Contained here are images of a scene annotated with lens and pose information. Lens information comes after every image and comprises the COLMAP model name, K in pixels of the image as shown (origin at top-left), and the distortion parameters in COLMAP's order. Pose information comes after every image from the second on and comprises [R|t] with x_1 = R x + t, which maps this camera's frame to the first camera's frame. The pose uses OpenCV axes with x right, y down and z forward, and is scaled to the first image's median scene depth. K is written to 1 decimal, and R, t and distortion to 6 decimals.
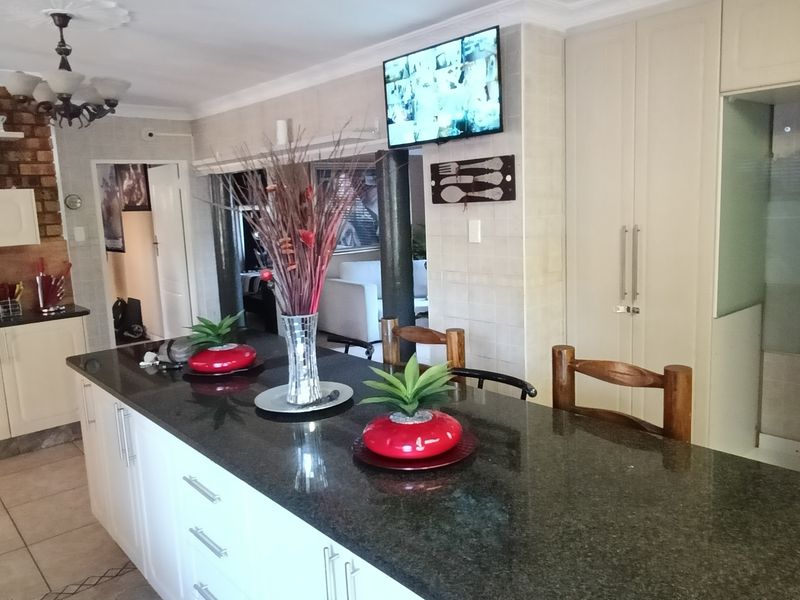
lens RADIAL K [[649.4, 0, 400.0], [0, 649.4, 300.0], [0, 0, 1]] dist [-0.007332, -0.001069]
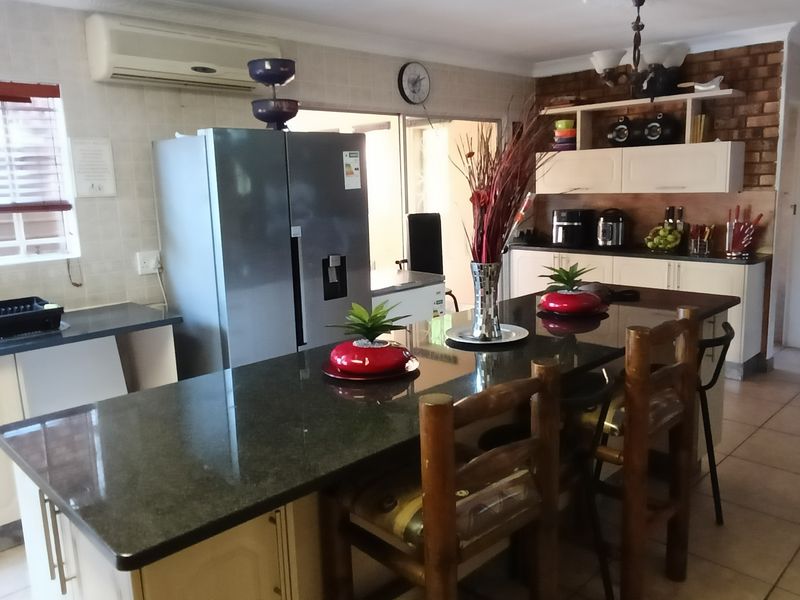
lens RADIAL K [[649.4, 0, 400.0], [0, 649.4, 300.0], [0, 0, 1]] dist [-0.007332, -0.001069]
pose [[0.088315, 0.221430, -0.971169, 0.475372], [-0.127613, 0.969459, 0.209435, -0.066552], [0.987884, 0.105438, 0.113875, 0.338898]]
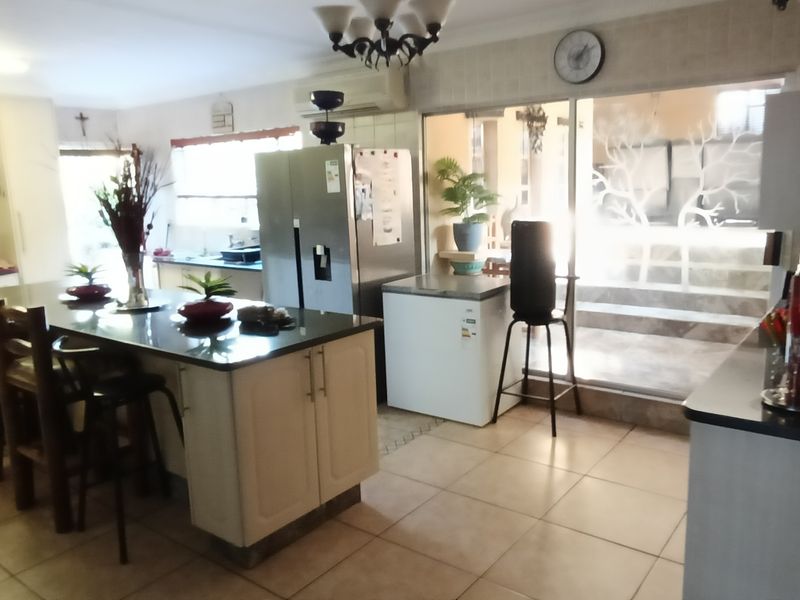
lens RADIAL K [[649.4, 0, 400.0], [0, 649.4, 300.0], [0, 0, 1]] dist [-0.007332, -0.001069]
pose [[-0.973253, 0.108781, -0.202351, 0.087647], [0.036668, 0.943055, 0.330611, -0.132247], [0.226792, 0.314348, -0.921819, 0.871955]]
